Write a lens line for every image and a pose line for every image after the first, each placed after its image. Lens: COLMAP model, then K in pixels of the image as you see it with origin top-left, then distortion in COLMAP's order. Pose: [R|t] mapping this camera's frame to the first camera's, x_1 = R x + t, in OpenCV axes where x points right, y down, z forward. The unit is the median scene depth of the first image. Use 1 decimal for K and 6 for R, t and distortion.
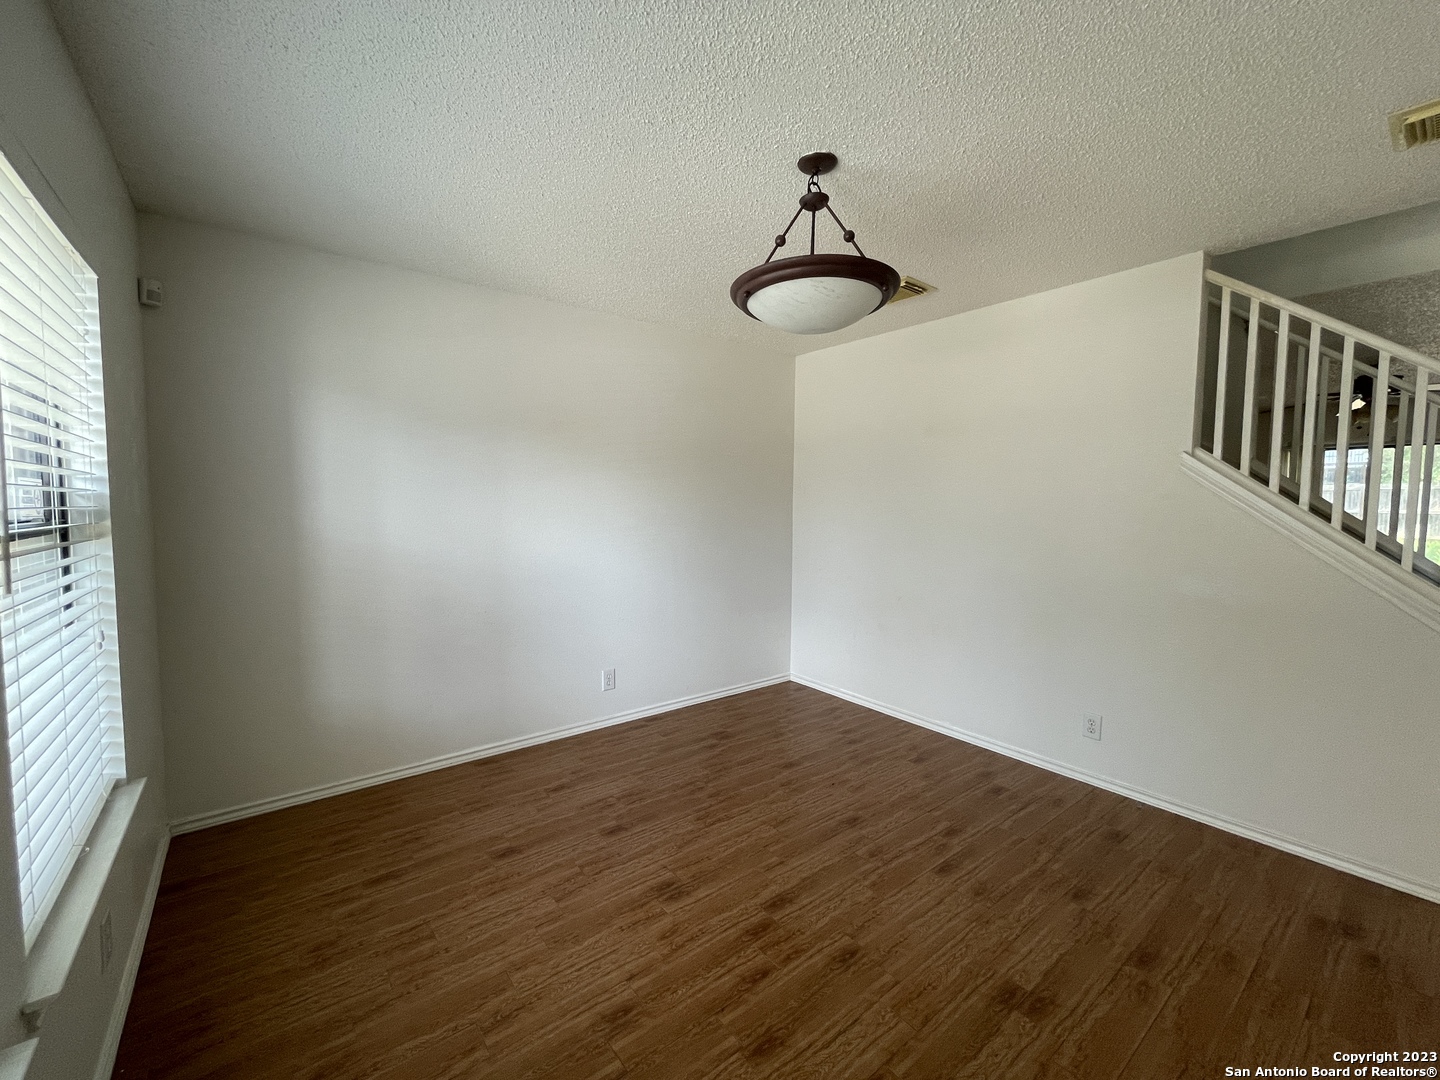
lens RADIAL K [[589.8, 0, 720.6], [0, 589.8, 538.2], [0, 0, 1]] dist [-0.002248, -0.000003]
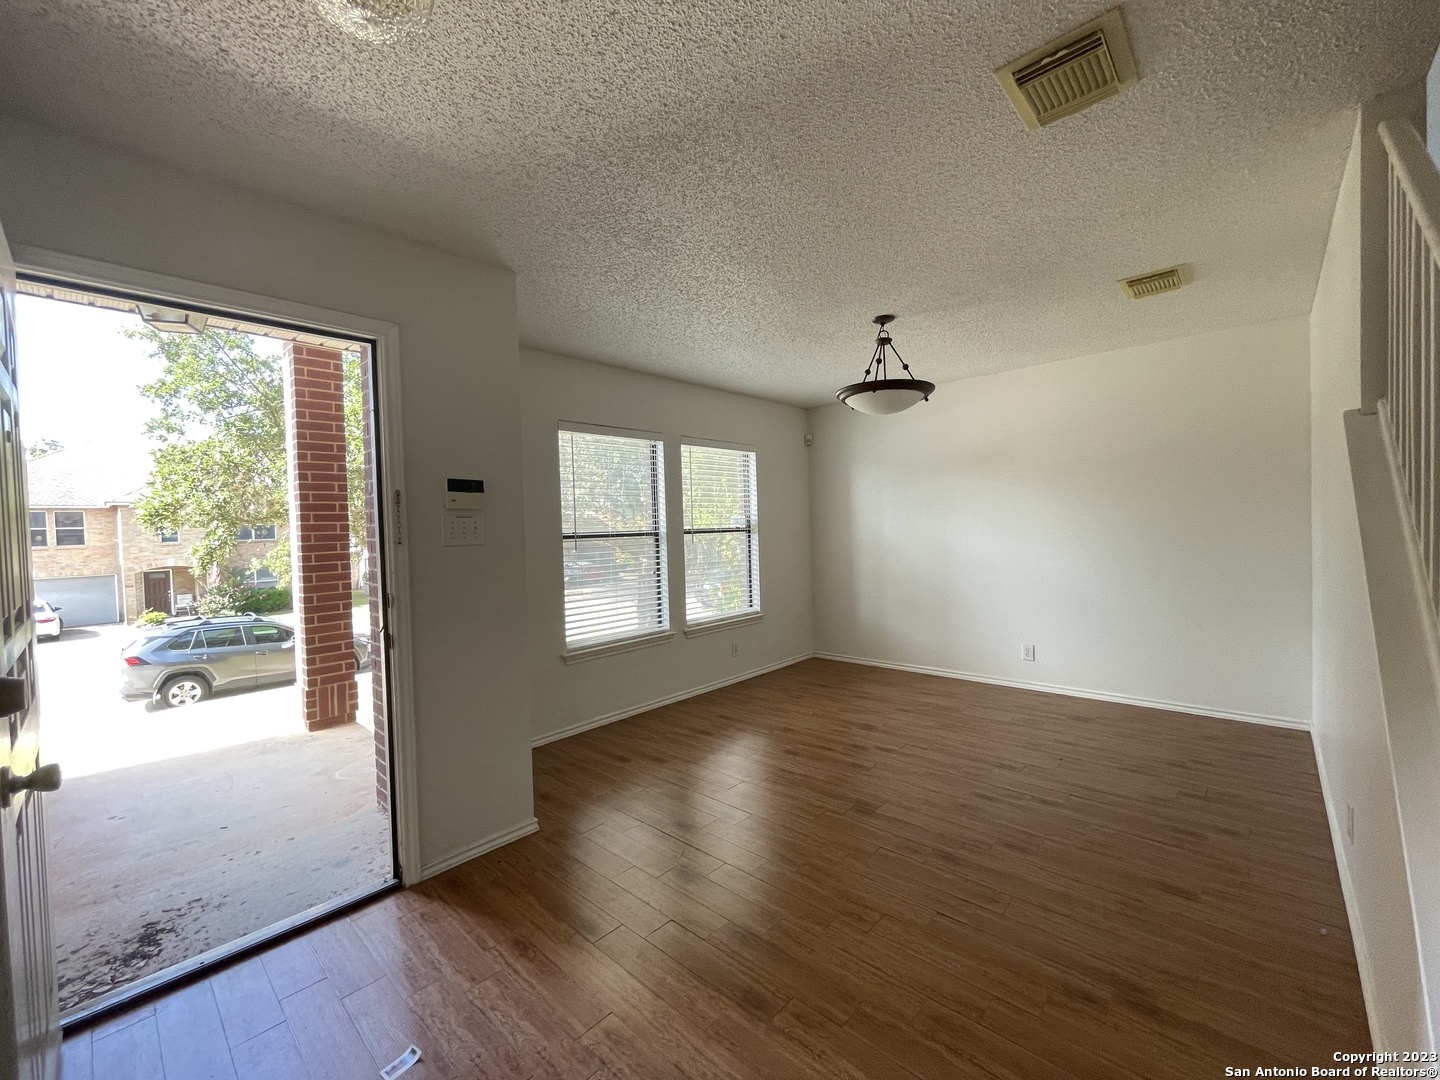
lens RADIAL K [[589.8, 0, 720.6], [0, 589.8, 538.2], [0, 0, 1]] dist [-0.002248, -0.000003]
pose [[0.157616, 0.006301, -0.987480, 1.458390], [-0.029028, 0.999577, 0.001744, 0.018411], [0.987074, 0.028389, 0.157732, 0.214961]]
